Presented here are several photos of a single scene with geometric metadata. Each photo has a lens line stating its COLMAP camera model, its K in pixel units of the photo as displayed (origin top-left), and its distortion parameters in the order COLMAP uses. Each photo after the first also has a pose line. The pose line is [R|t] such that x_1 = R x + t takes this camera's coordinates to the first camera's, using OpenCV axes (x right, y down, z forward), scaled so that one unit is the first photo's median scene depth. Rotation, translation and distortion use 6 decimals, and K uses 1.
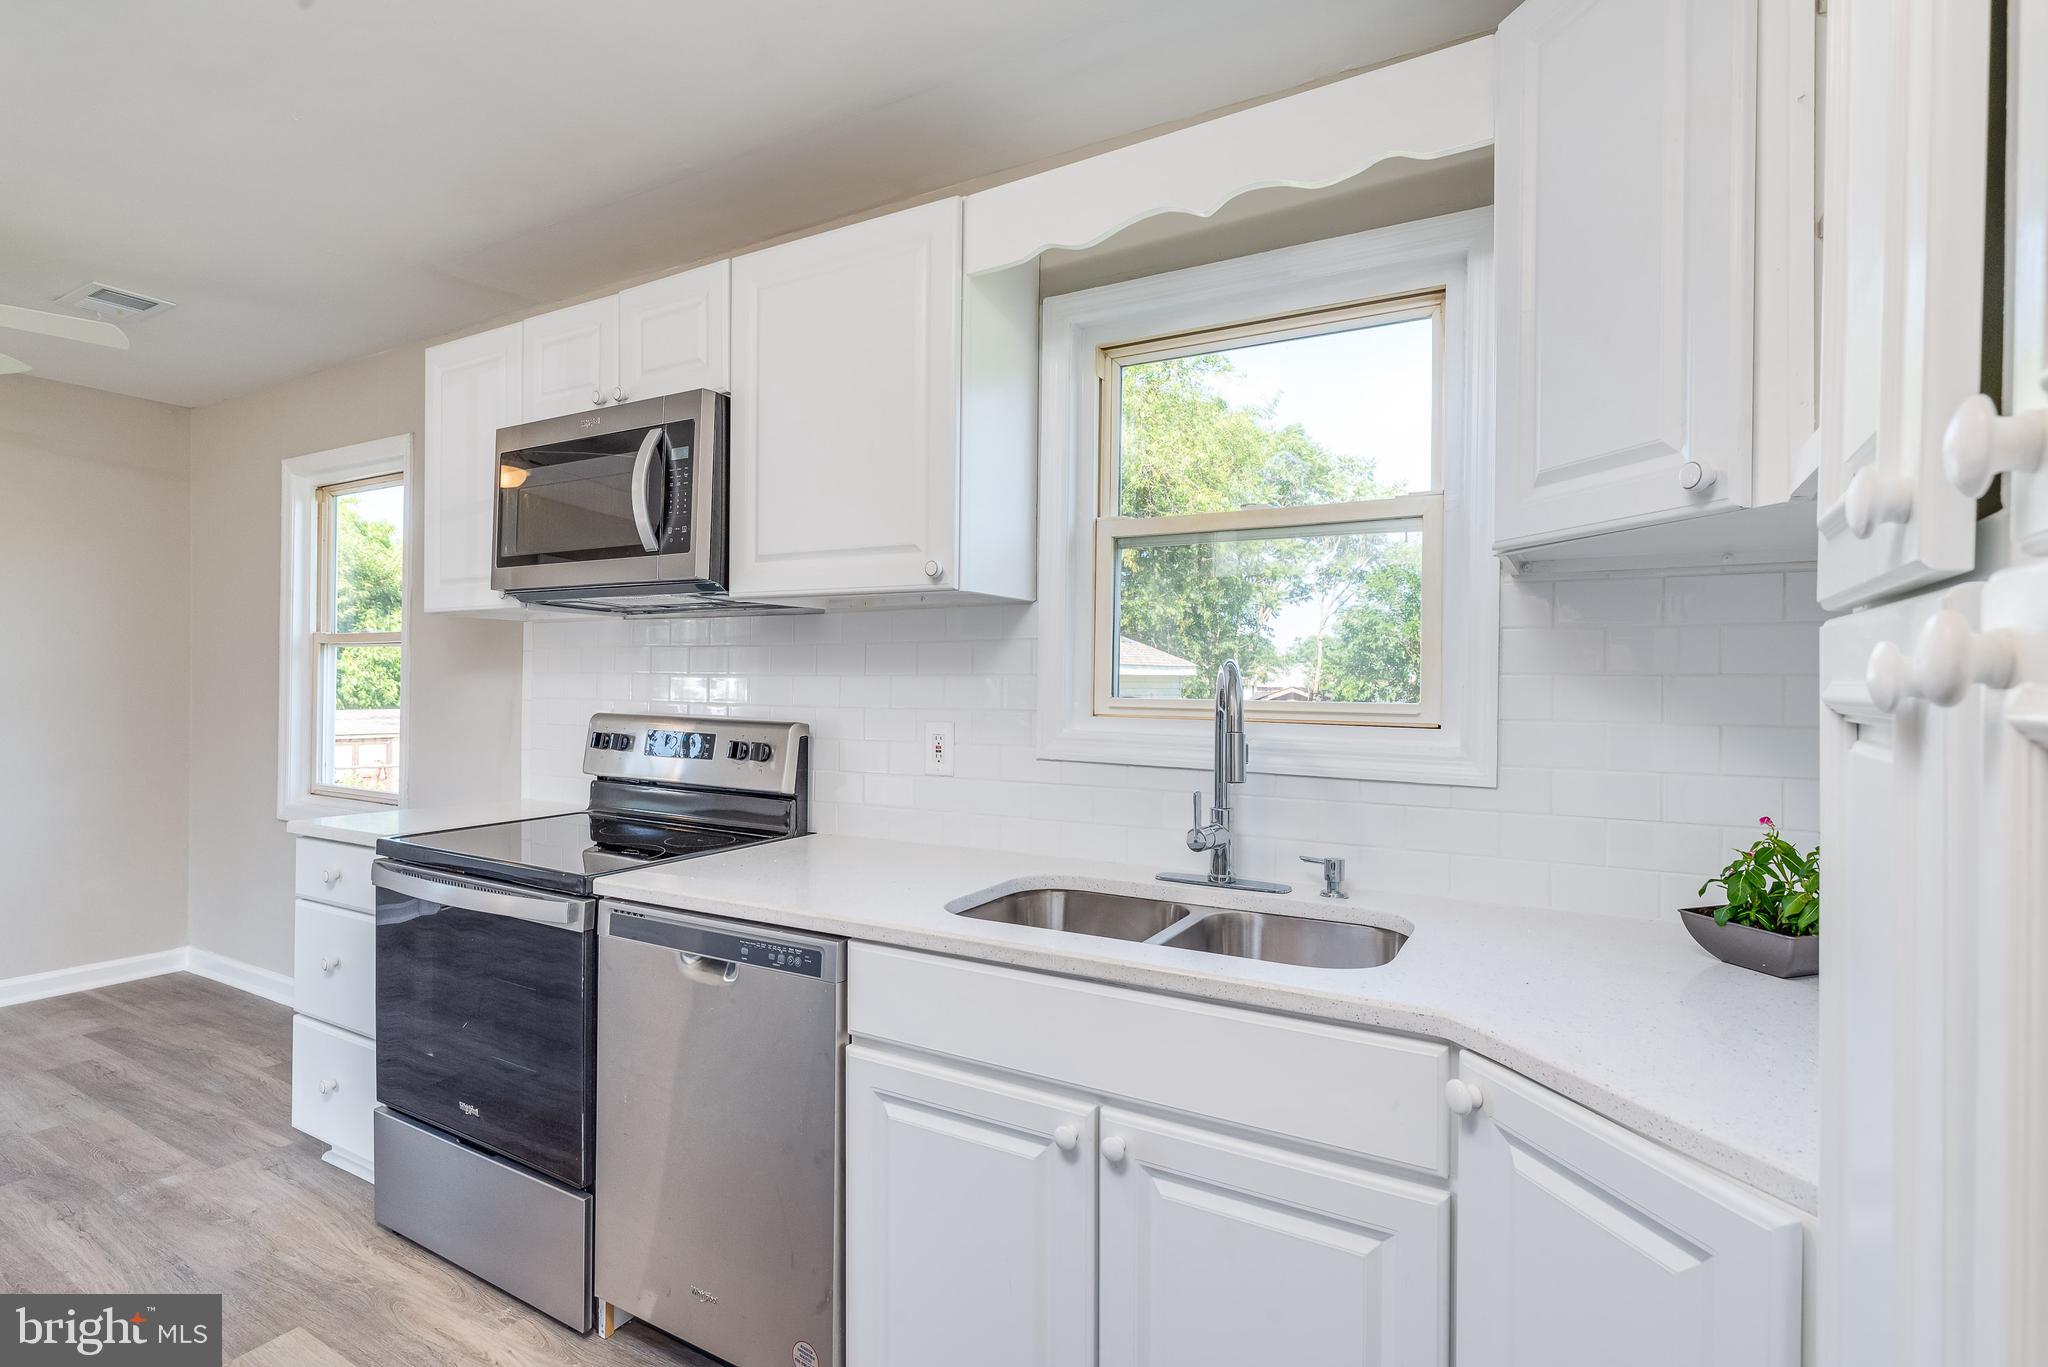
lens RADIAL K [[992.8, 0, 1029.3], [0, 992.8, 686.8], [0, 0, 1]] dist [-0.006891, 0.001974]
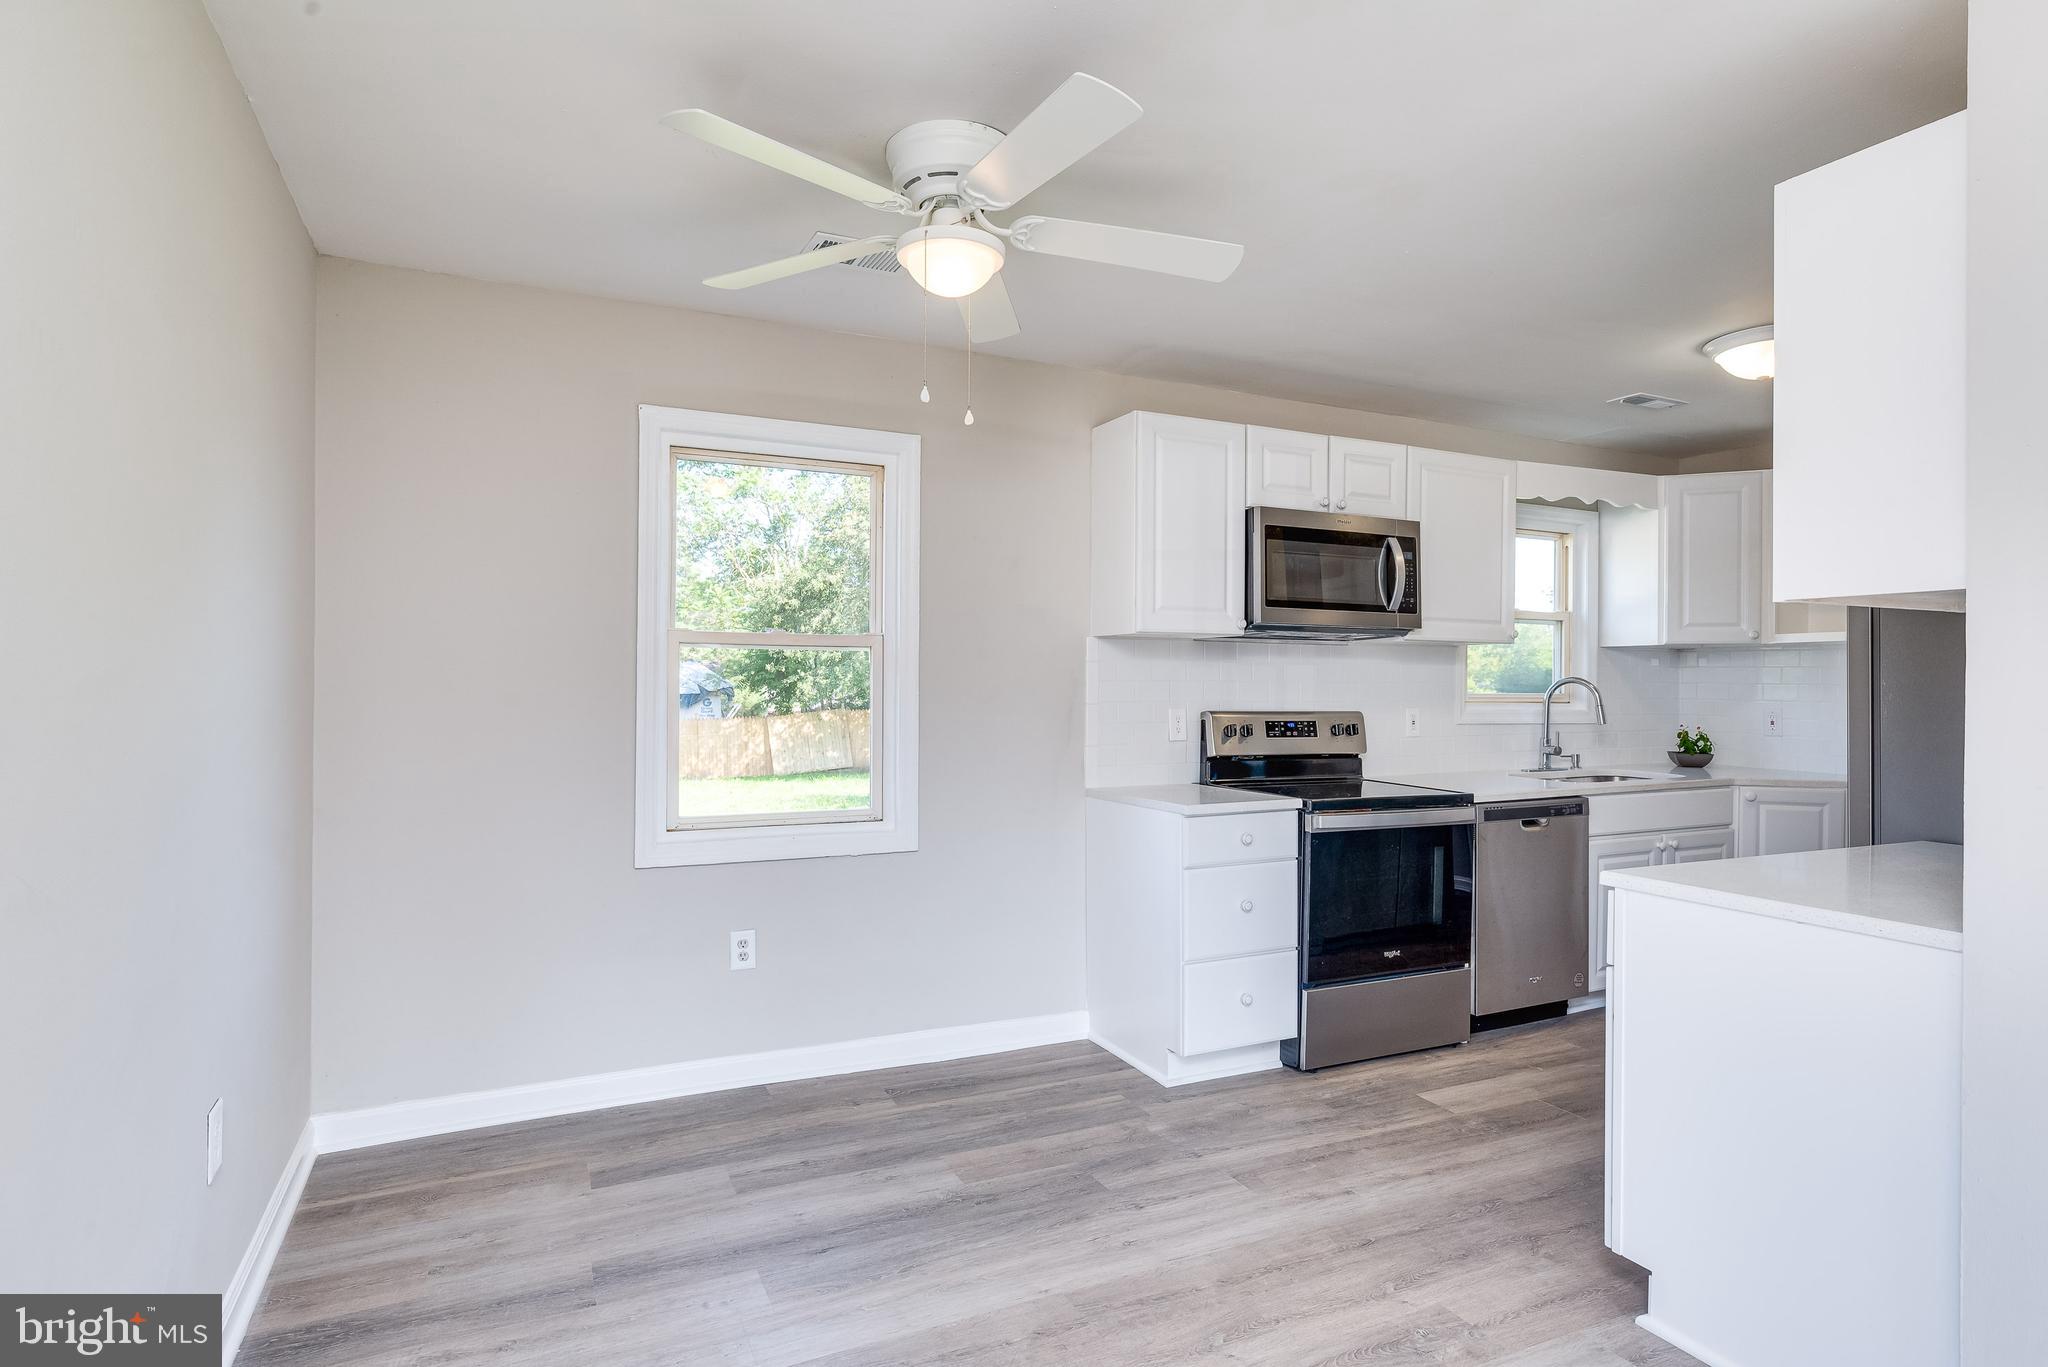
lens RADIAL K [[1090.1, 0, 1041.0], [0, 1090.1, 679.9], [0, 0, 1]] dist [-0.003141, 0.000386]
pose [[0.557260, -0.004218, 0.830328, -1.781343], [0.001259, 0.999990, 0.004235, -0.021863], [-0.830337, -0.001315, 0.557260, 0.366409]]
